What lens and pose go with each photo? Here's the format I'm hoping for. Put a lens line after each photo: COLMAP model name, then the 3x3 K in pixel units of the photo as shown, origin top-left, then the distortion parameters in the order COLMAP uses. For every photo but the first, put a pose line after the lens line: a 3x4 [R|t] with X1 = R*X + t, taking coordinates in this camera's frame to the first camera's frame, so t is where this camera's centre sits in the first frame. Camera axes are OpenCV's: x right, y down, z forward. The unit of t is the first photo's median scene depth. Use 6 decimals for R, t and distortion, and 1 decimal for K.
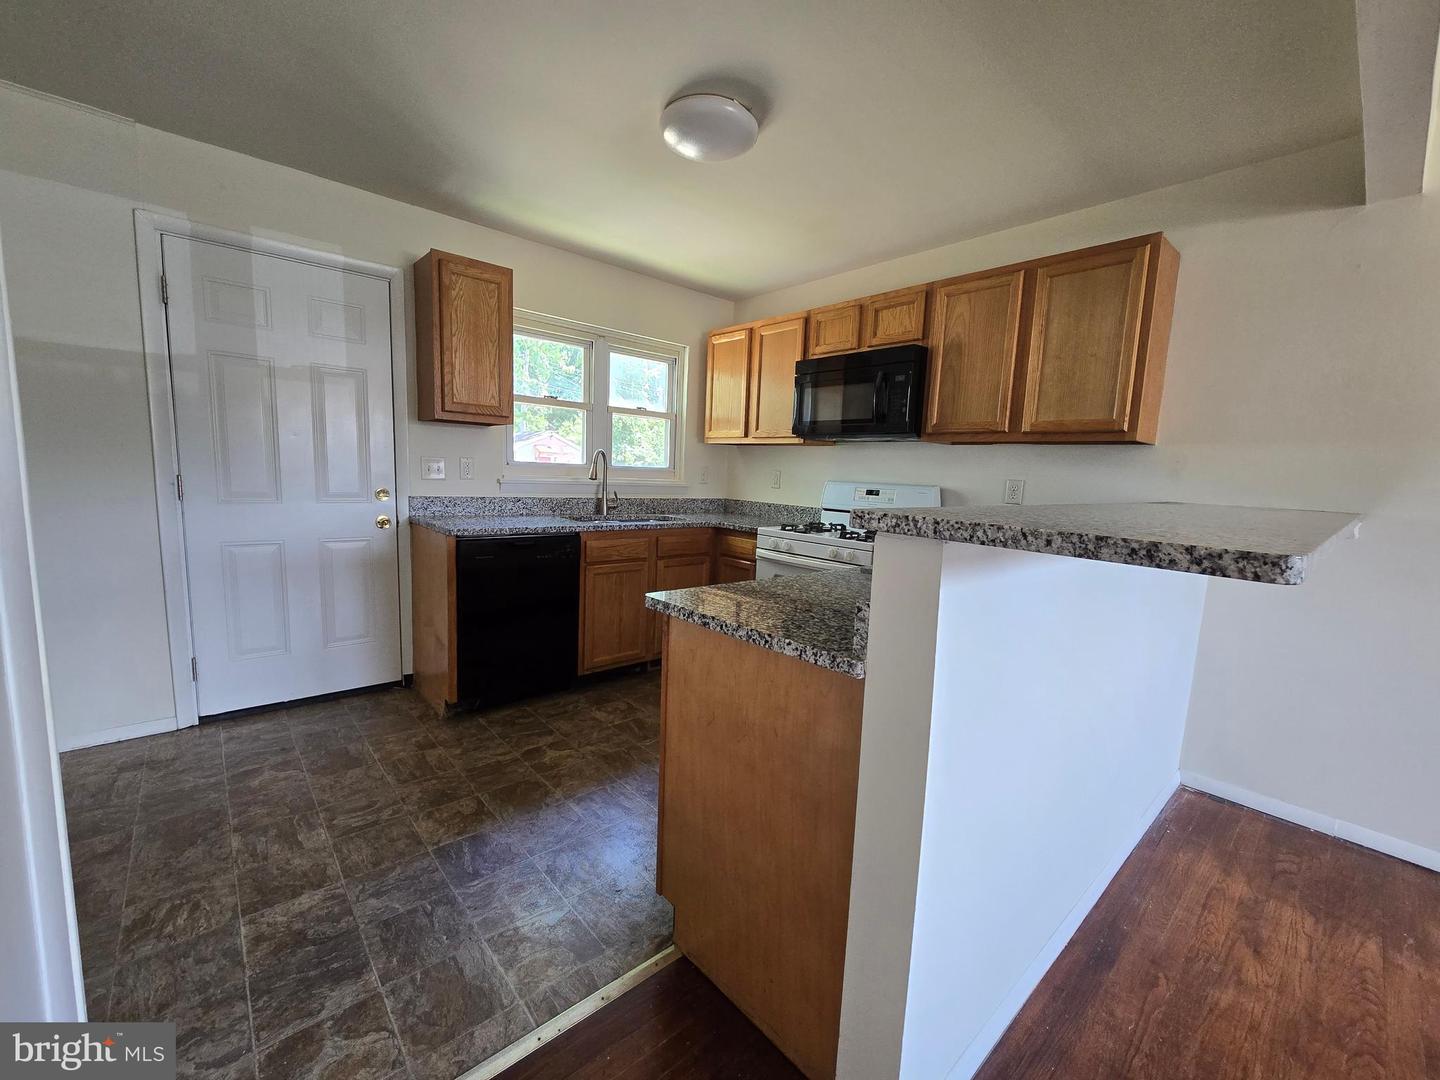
lens RADIAL K [[591.5, 0, 726.0], [0, 591.5, 546.3], [0, 0, 1]] dist [-0.003939, 0.001958]
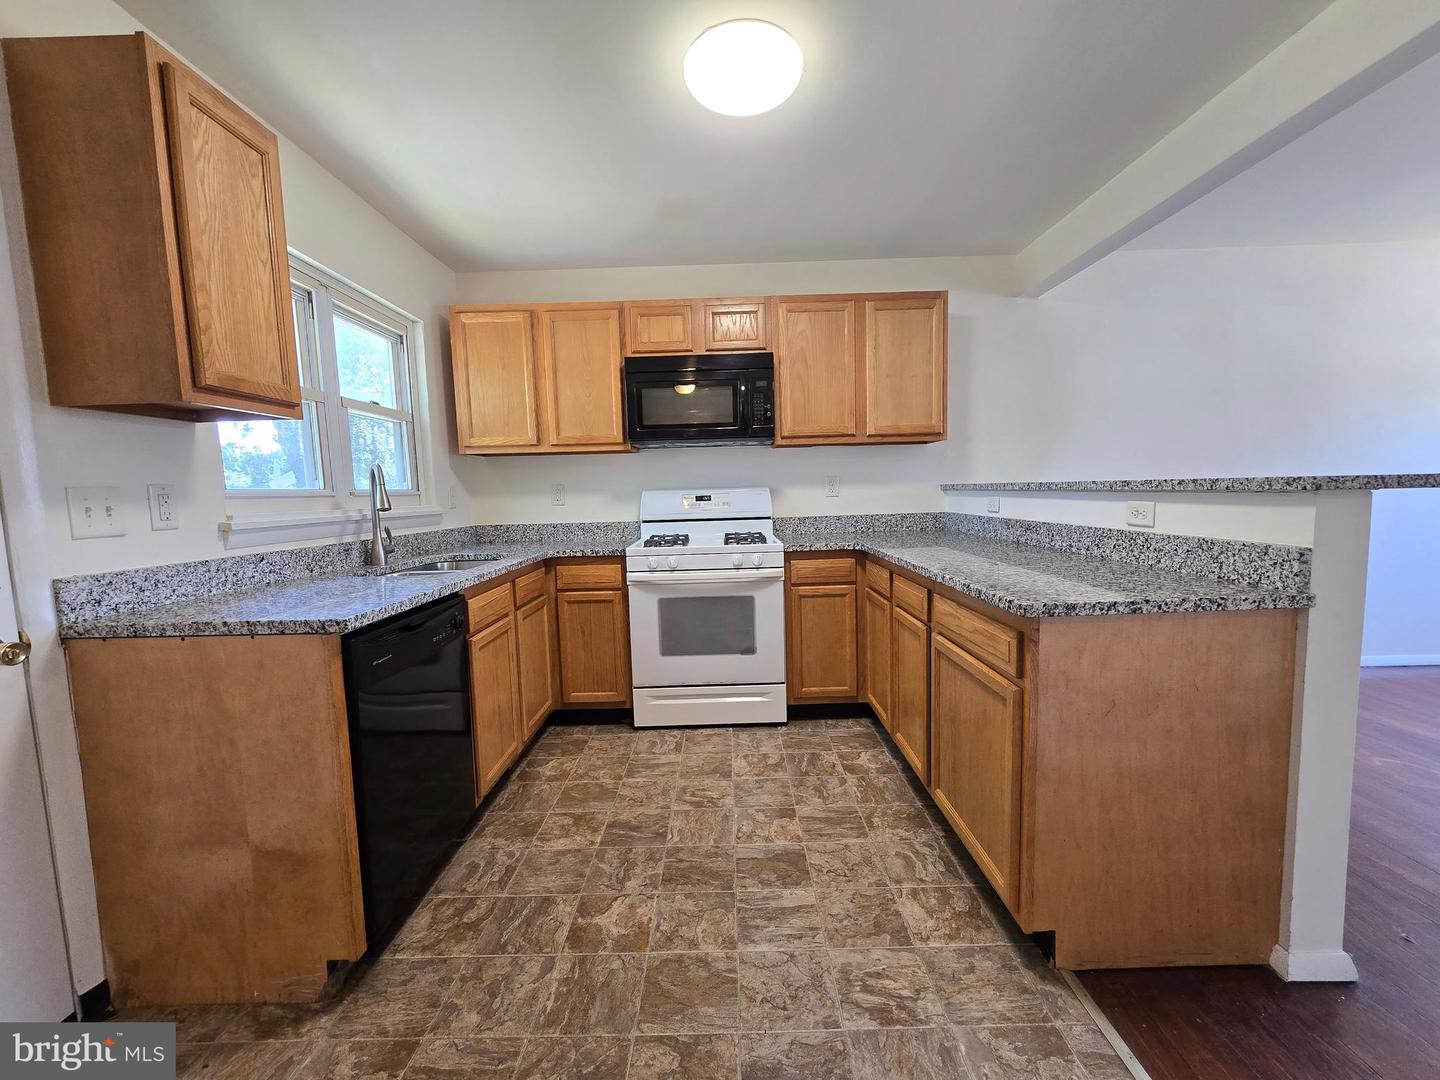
lens RADIAL K [[591.5, 0, 726.4], [0, 591.5, 544.7], [0, 0, 1]] dist [-0.003939, 0.001958]
pose [[0.666609, -0.130703, 0.733859, -0.568056], [0.152151, 0.987638, 0.037694, -0.056496], [-0.729714, 0.086530, 0.678255, 0.382551]]
